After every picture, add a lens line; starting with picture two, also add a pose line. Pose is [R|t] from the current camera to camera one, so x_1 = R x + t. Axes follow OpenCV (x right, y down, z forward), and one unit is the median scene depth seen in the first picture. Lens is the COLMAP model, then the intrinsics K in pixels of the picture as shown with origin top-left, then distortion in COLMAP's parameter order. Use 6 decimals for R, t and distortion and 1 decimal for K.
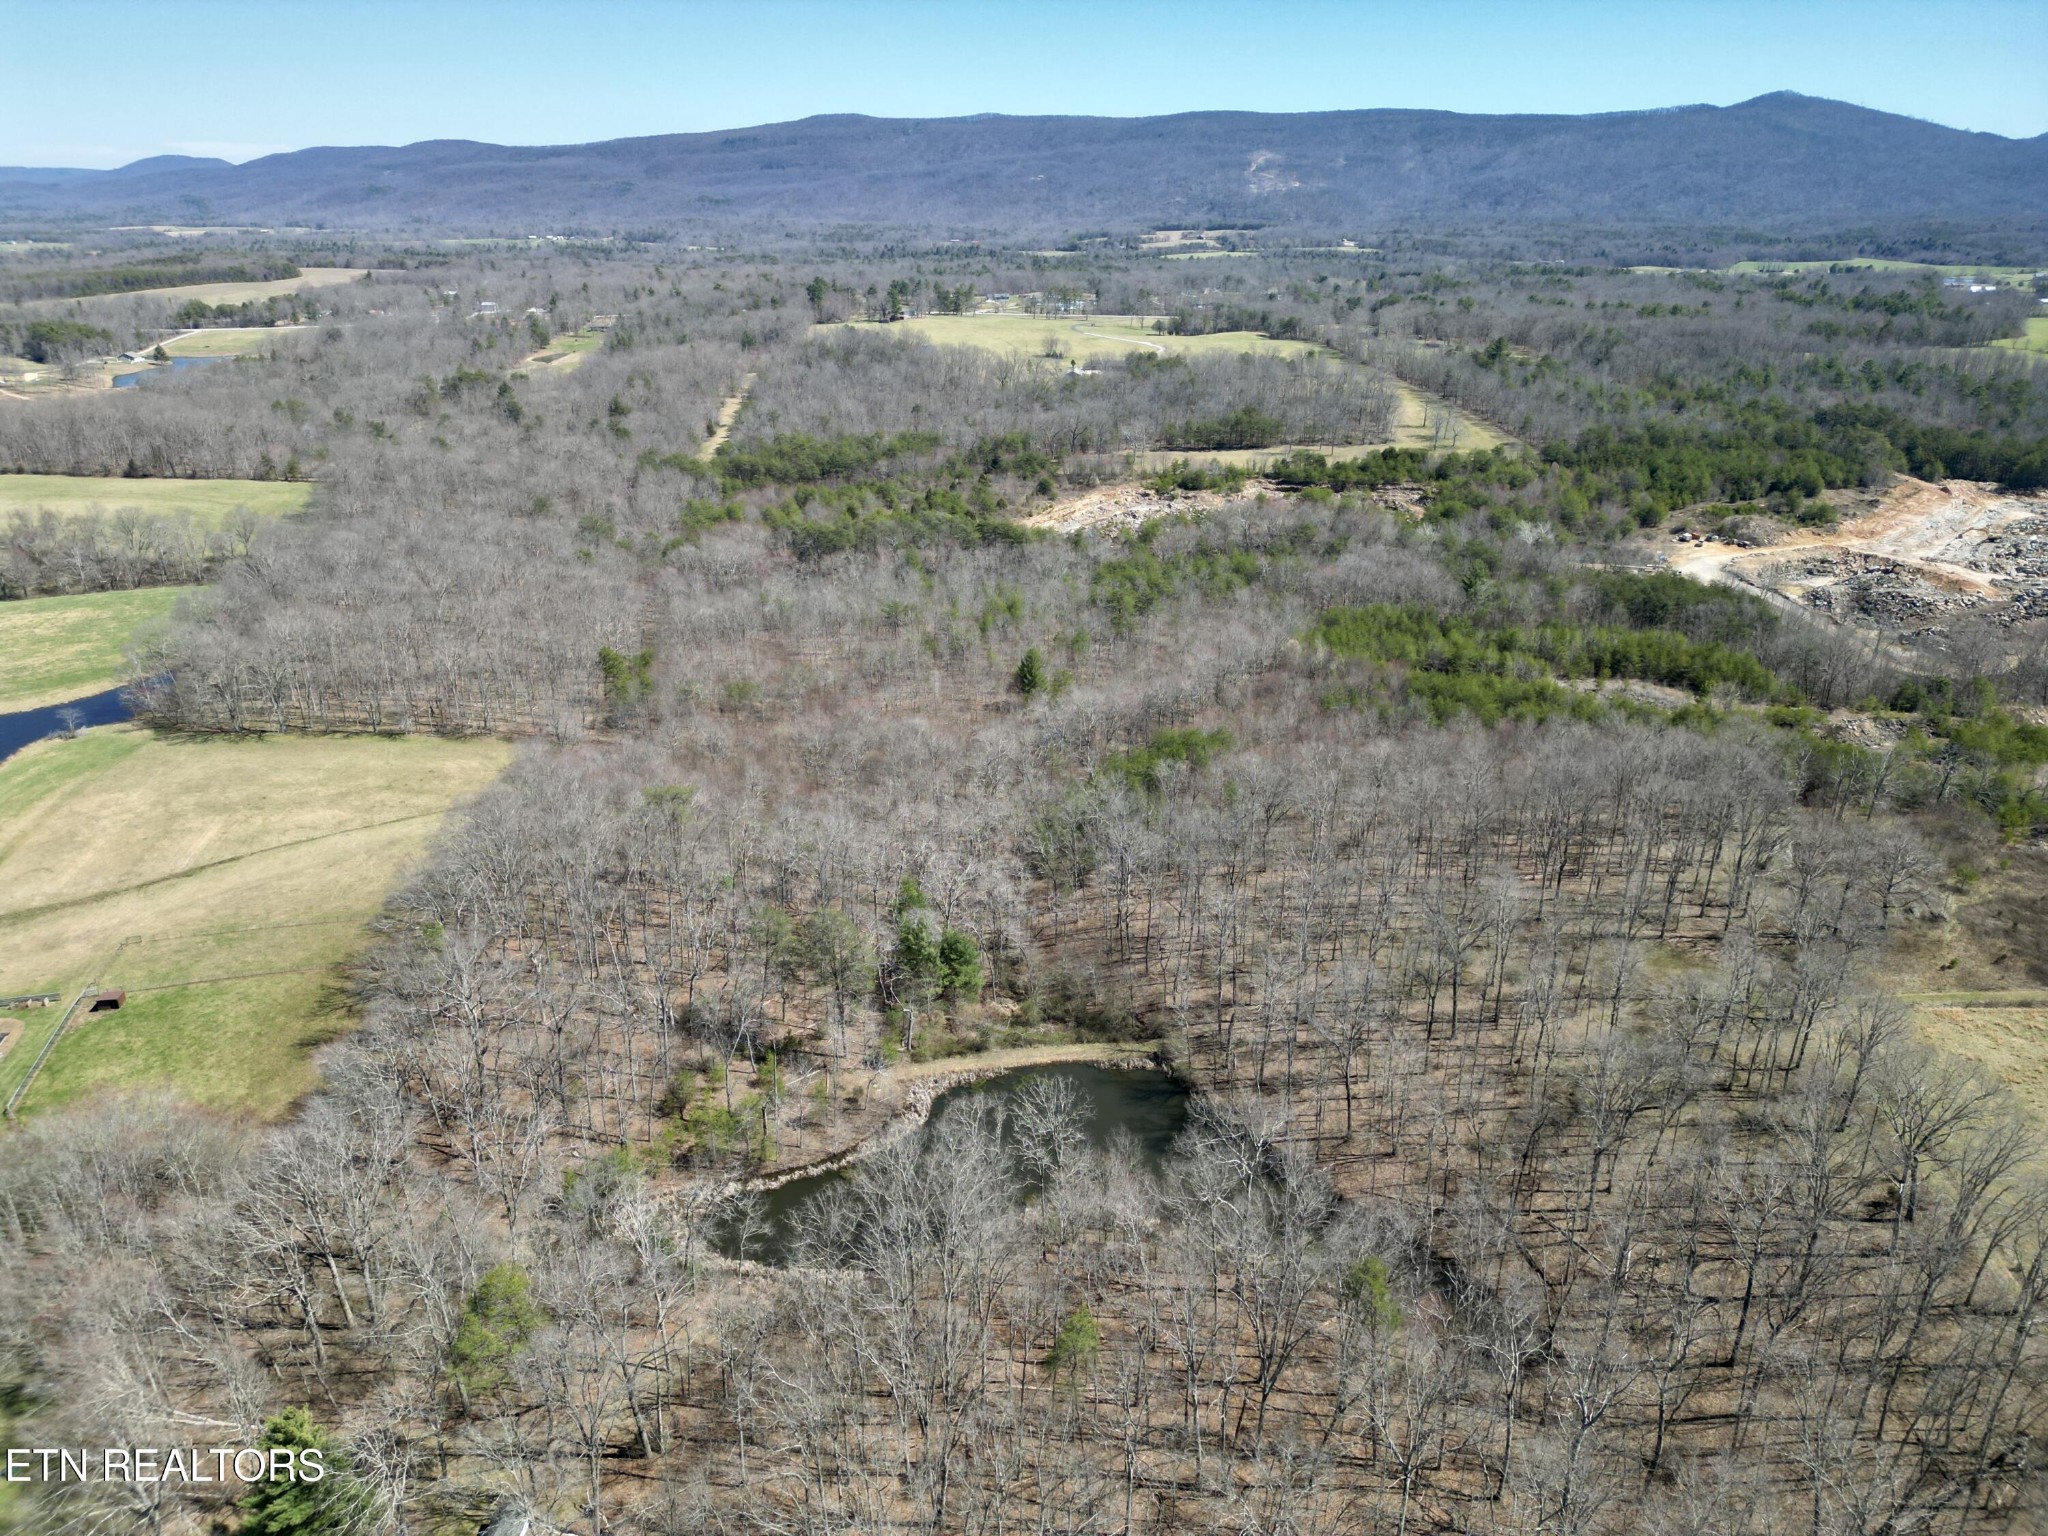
lens RADIAL K [[1416.3, 0, 1024.0], [0, 1416.3, 768.0], [0, 0, 1]] dist [0.081453, -0.079295]
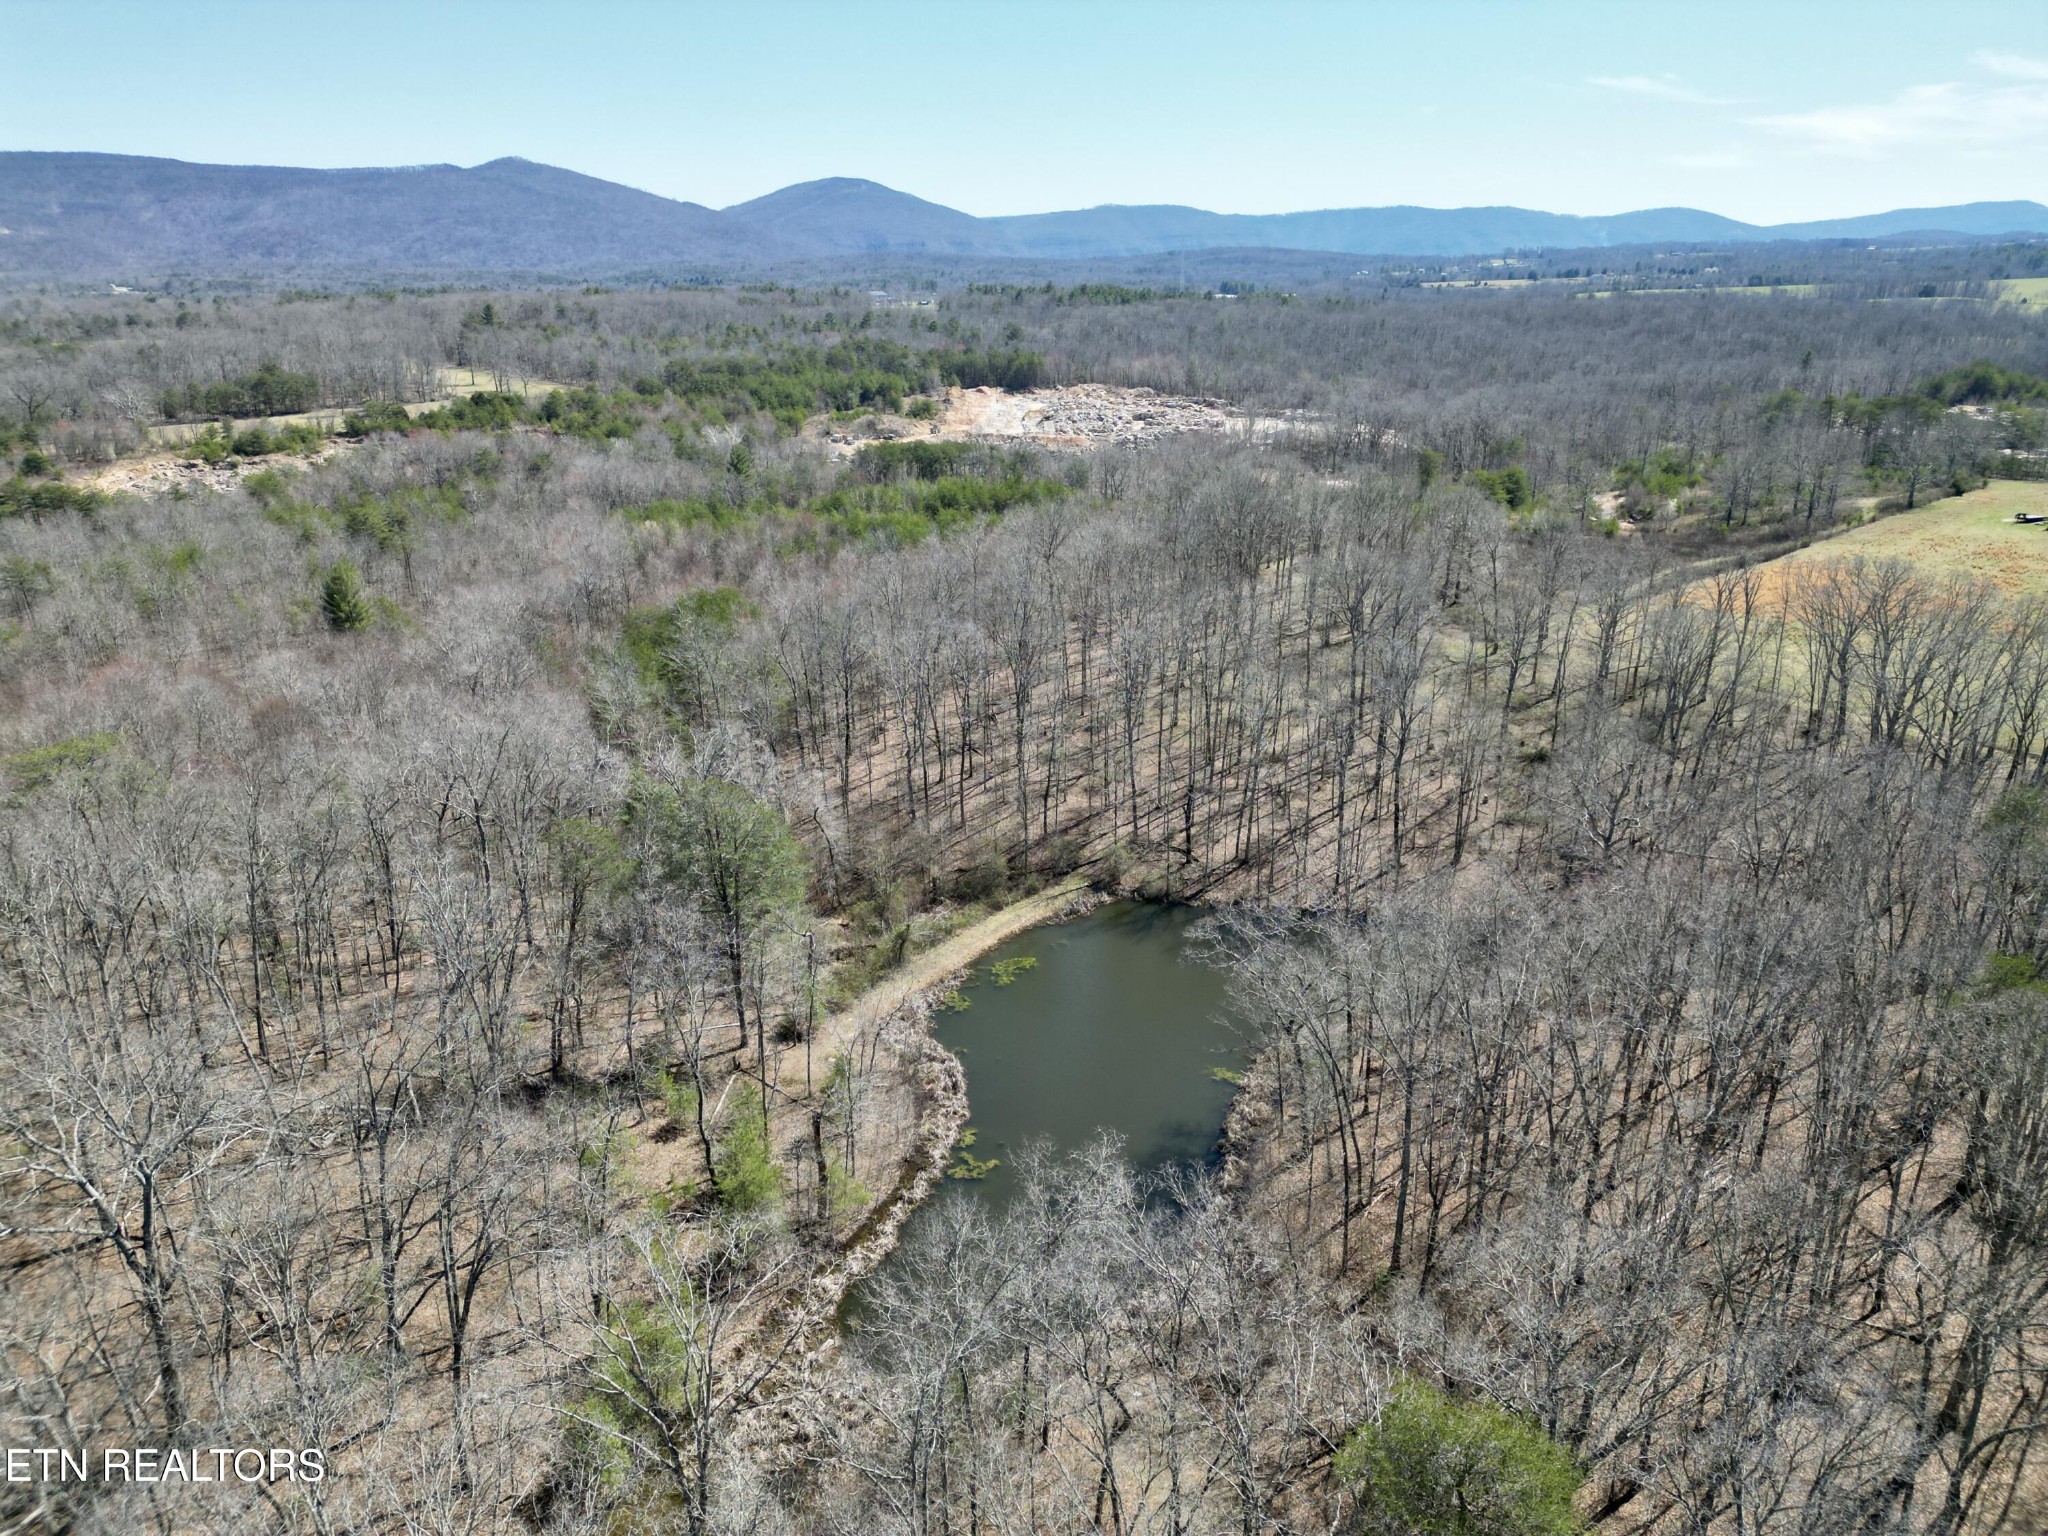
lens RADIAL K [[1420.4, 0, 1024.0], [0, 1420.4, 768.0], [0, 0, 1]] dist [0.061272, -0.049773]
pose [[0.710461, -0.242560, 0.660614, -0.155587], [0.272838, 0.960240, 0.059150, 0.036955], [-0.648695, 0.138217, 0.748392, 0.190291]]
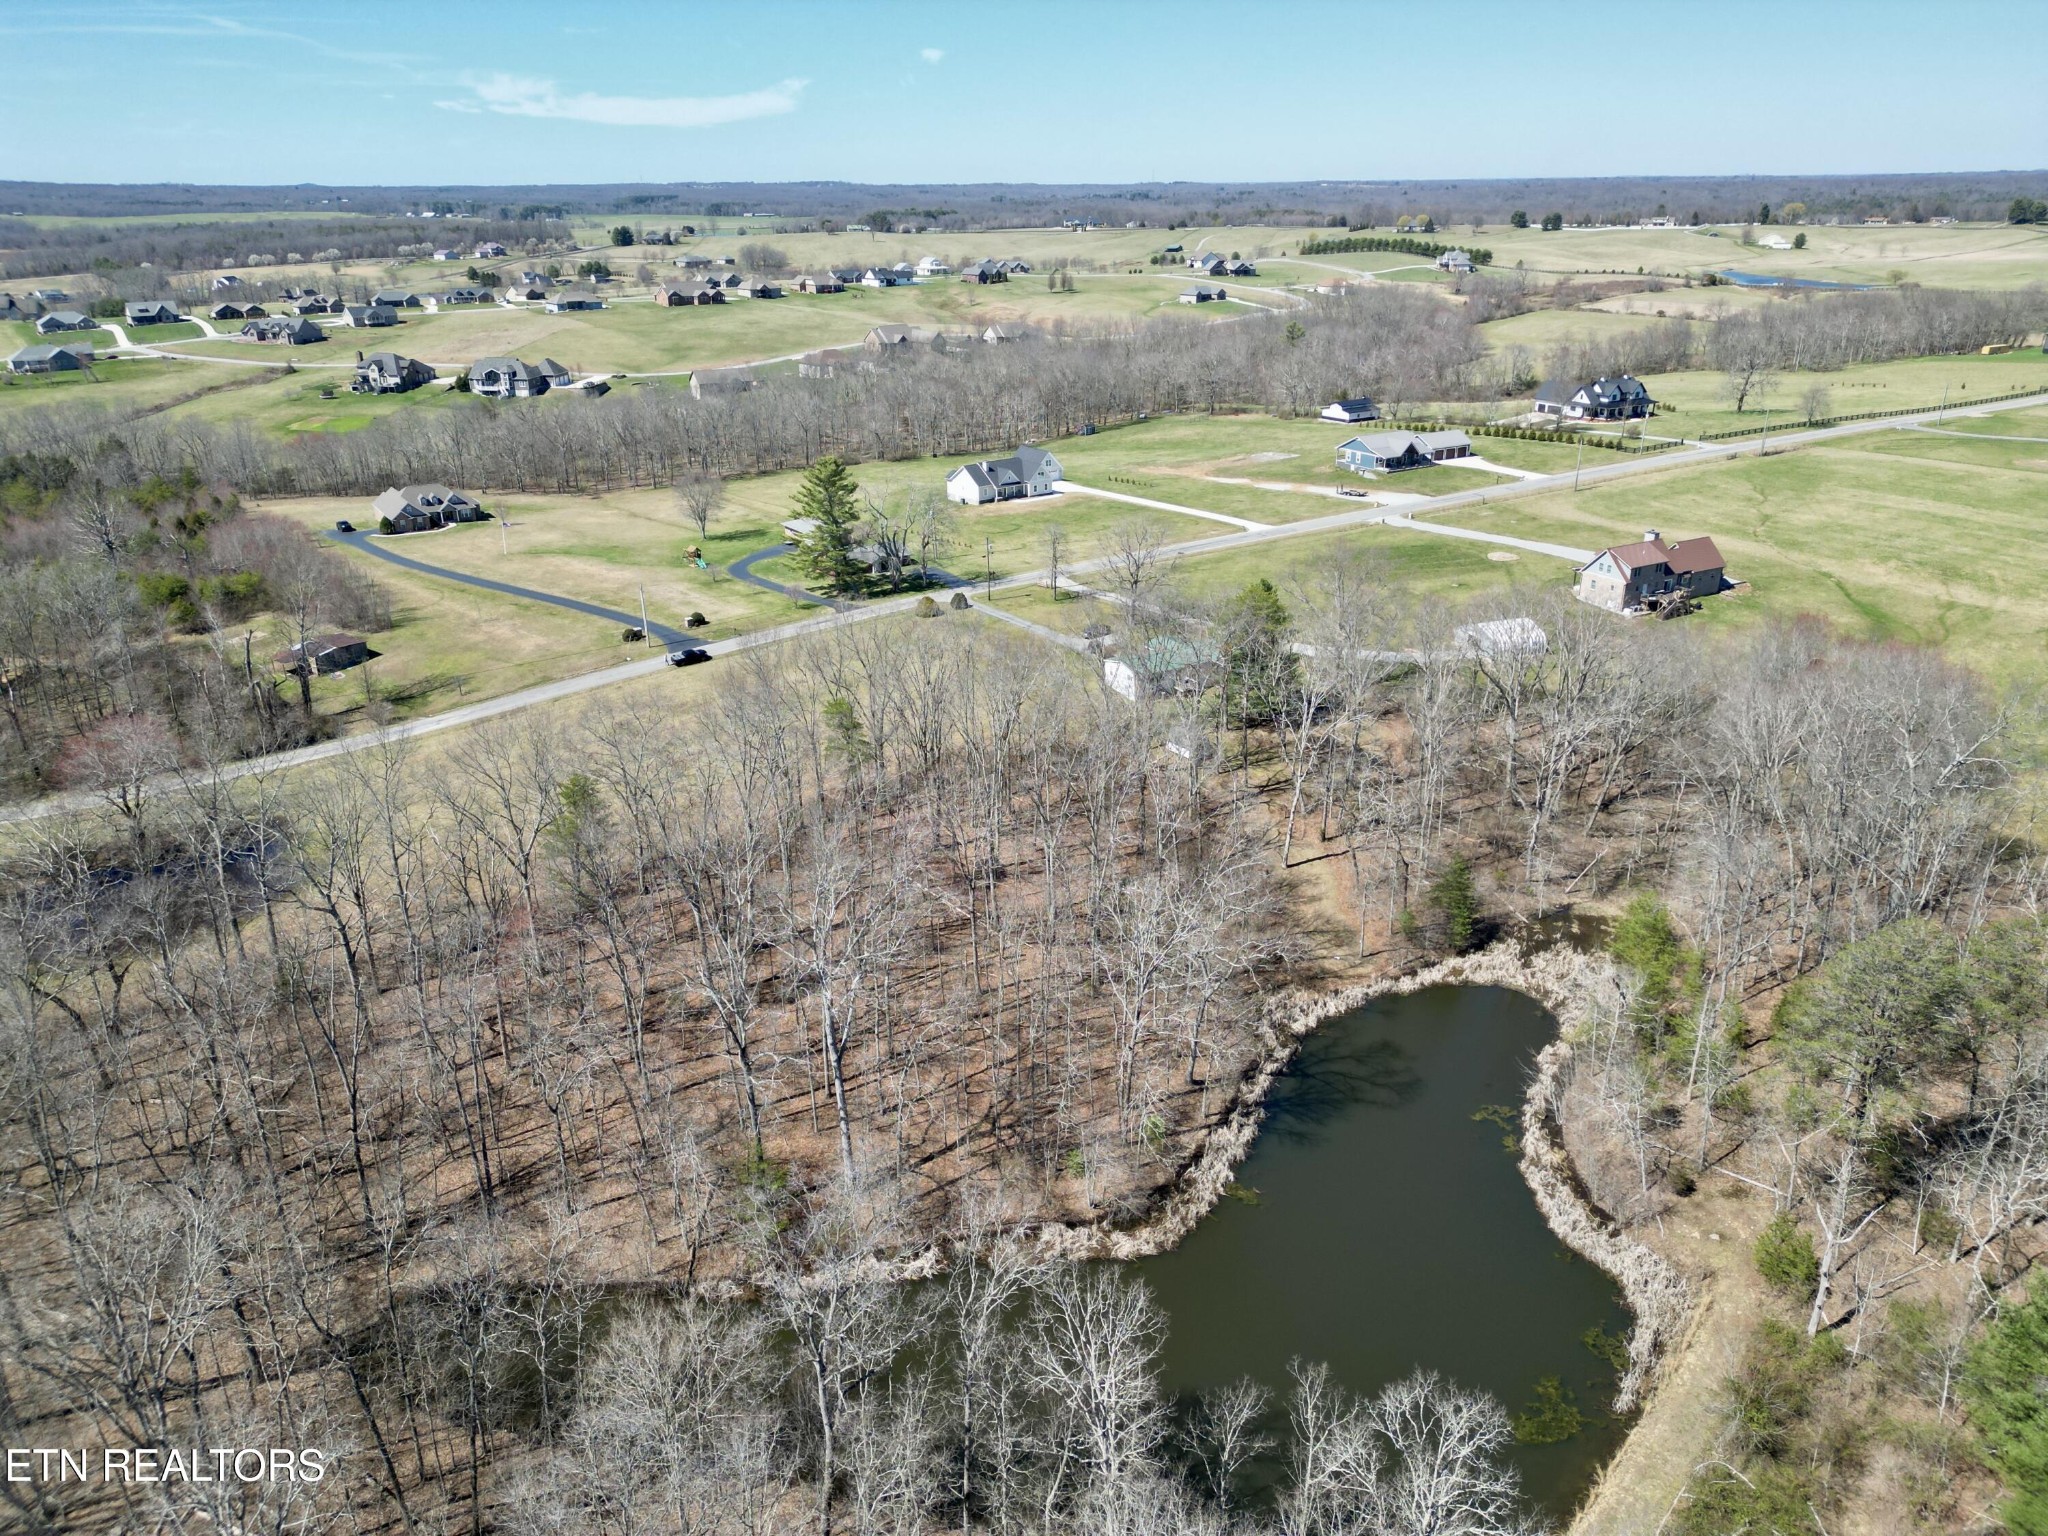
lens RADIAL K [[1420.4, 0, 1024.0], [0, 1420.4, 768.0], [0, 0, 1]] dist [0.061272, -0.049773]
pose [[-0.786559, 0.239292, -0.569267, 0.126749], [-0.223765, 0.748766, 0.623922, -0.060257], [0.575548, 0.618133, -0.535404, 0.394678]]
